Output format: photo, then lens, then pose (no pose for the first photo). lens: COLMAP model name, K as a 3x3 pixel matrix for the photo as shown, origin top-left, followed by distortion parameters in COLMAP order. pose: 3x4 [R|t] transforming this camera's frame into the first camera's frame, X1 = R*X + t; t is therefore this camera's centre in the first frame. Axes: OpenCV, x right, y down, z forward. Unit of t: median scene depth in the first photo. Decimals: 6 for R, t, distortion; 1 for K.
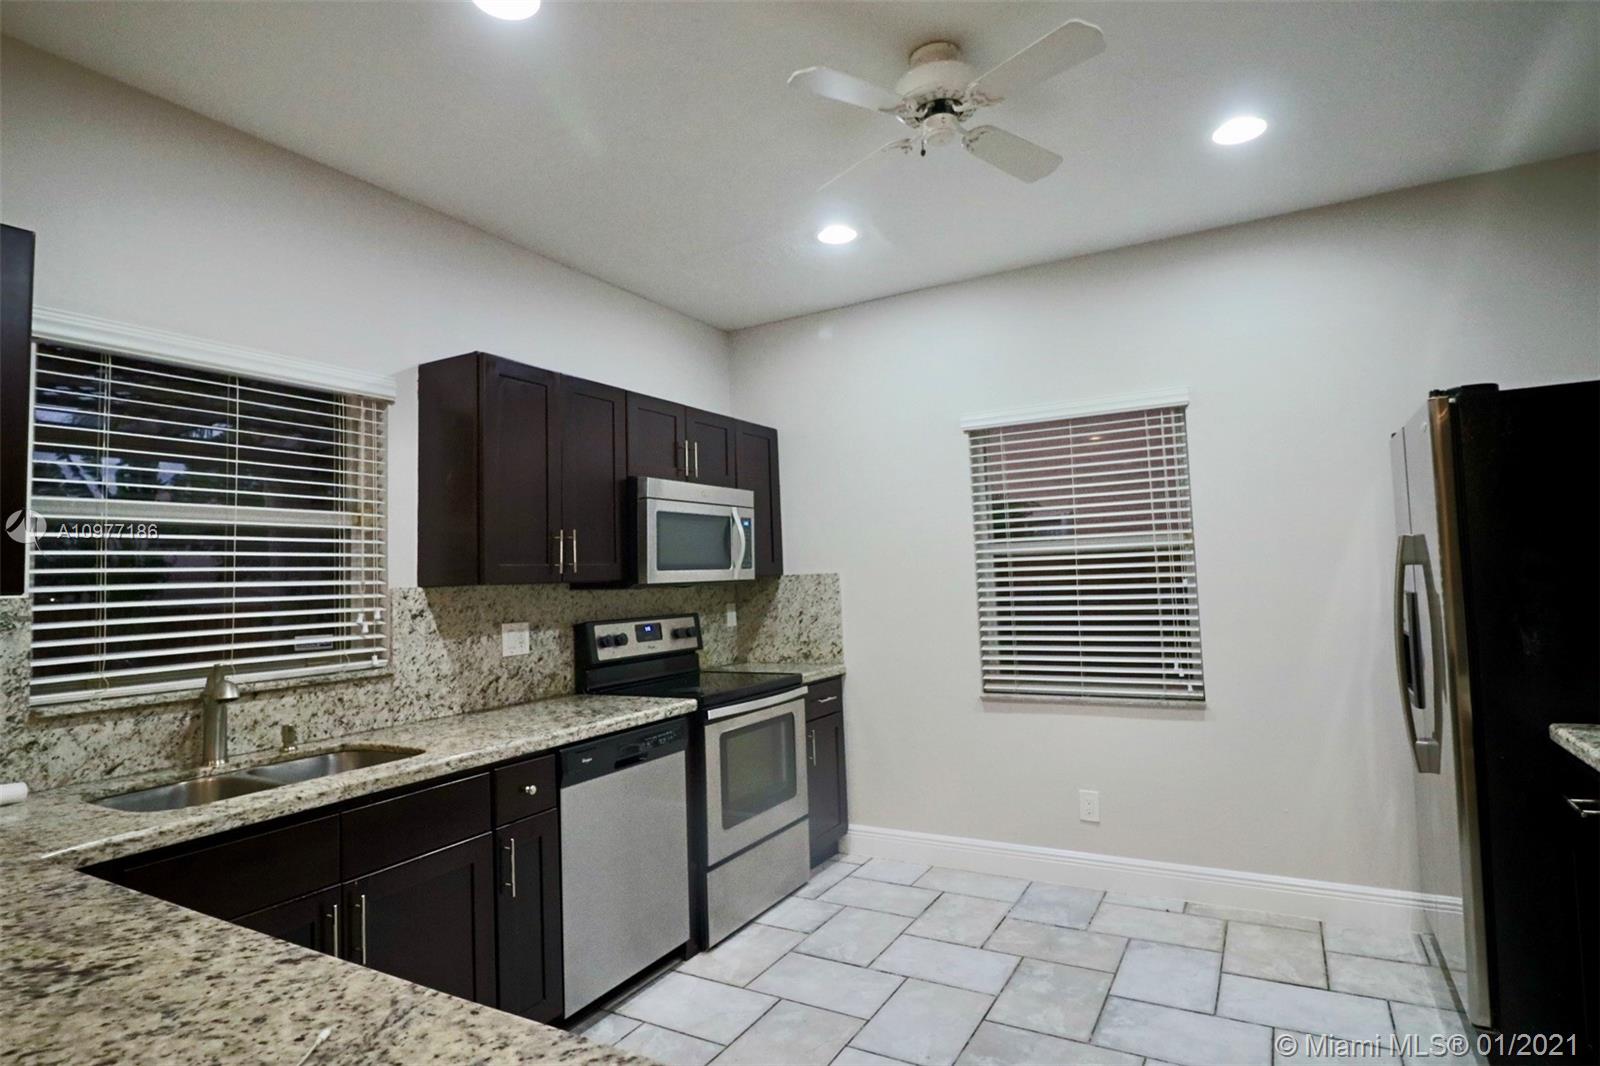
lens RADIAL K [[815.1, 0, 802.6], [0, 815.1, 532.2], [0, 0, 1]] dist [-0.004465, -0.000288]
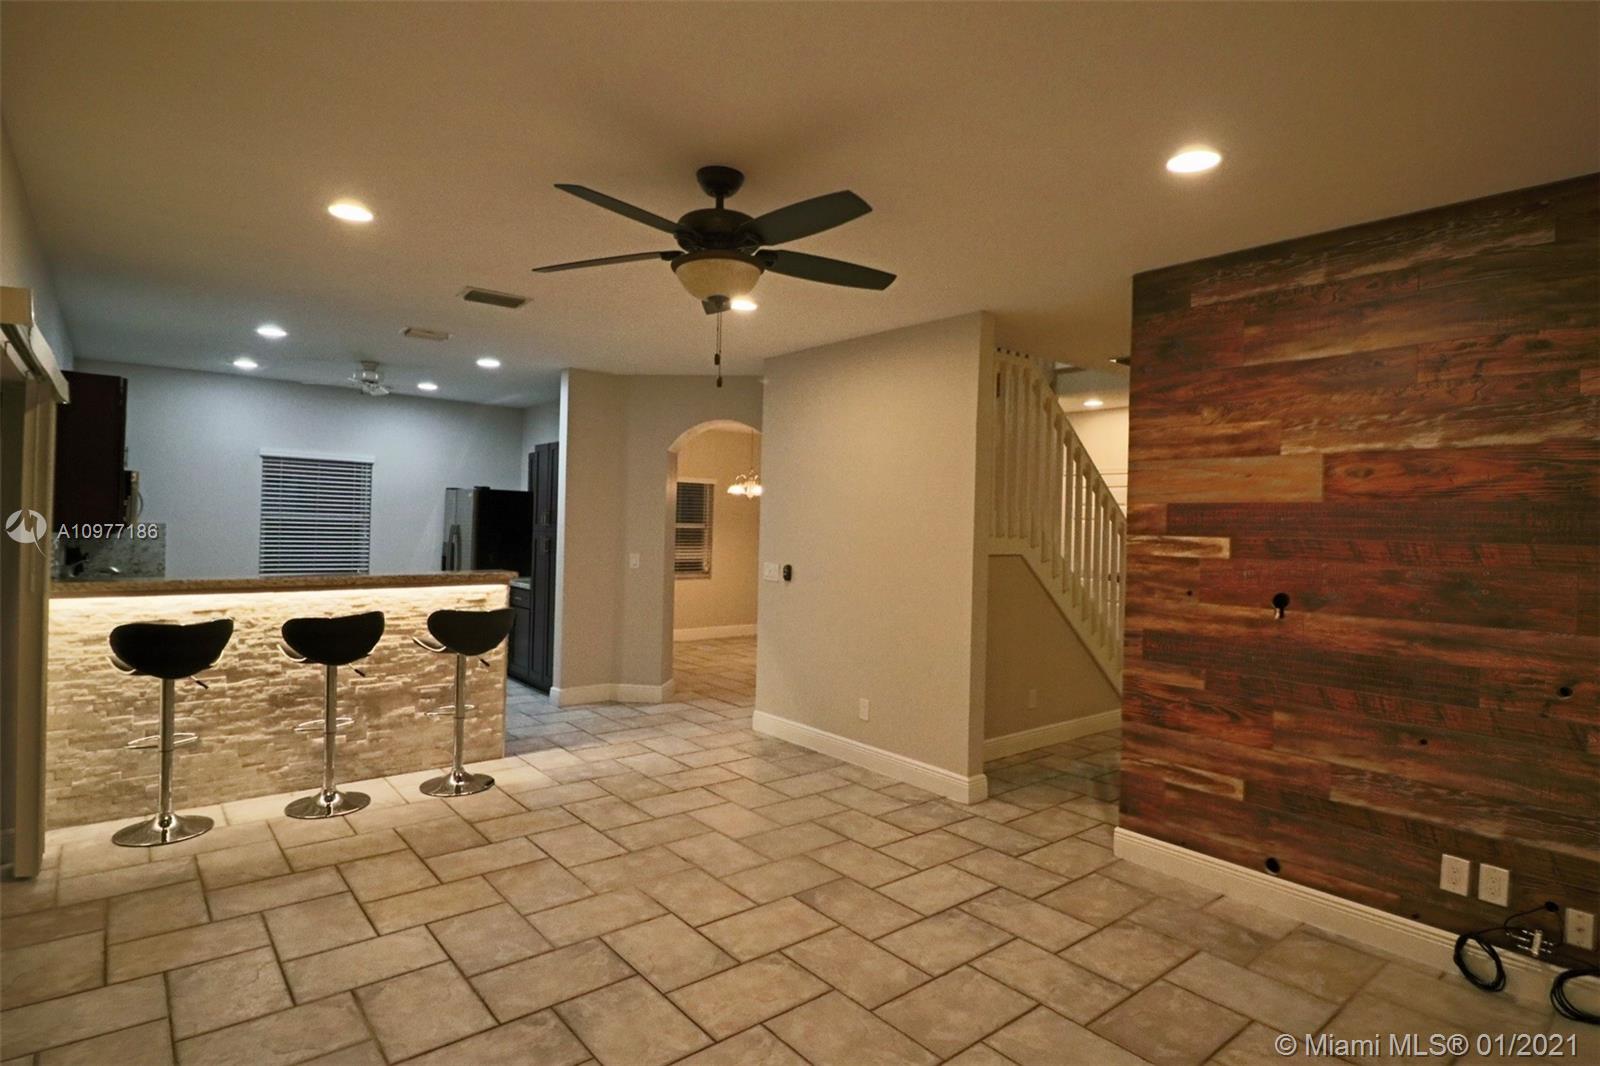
lens RADIAL K [[815.1, 0, 802.2], [0, 815.1, 534.6], [0, 0, 1]] dist [-0.004465, -0.000288]
pose [[0.357028, 0.045458, 0.932987, -1.070467], [-0.077899, 0.996785, -0.018757, 0.000995], [-0.930840, -0.065982, 0.359421, -0.867503]]
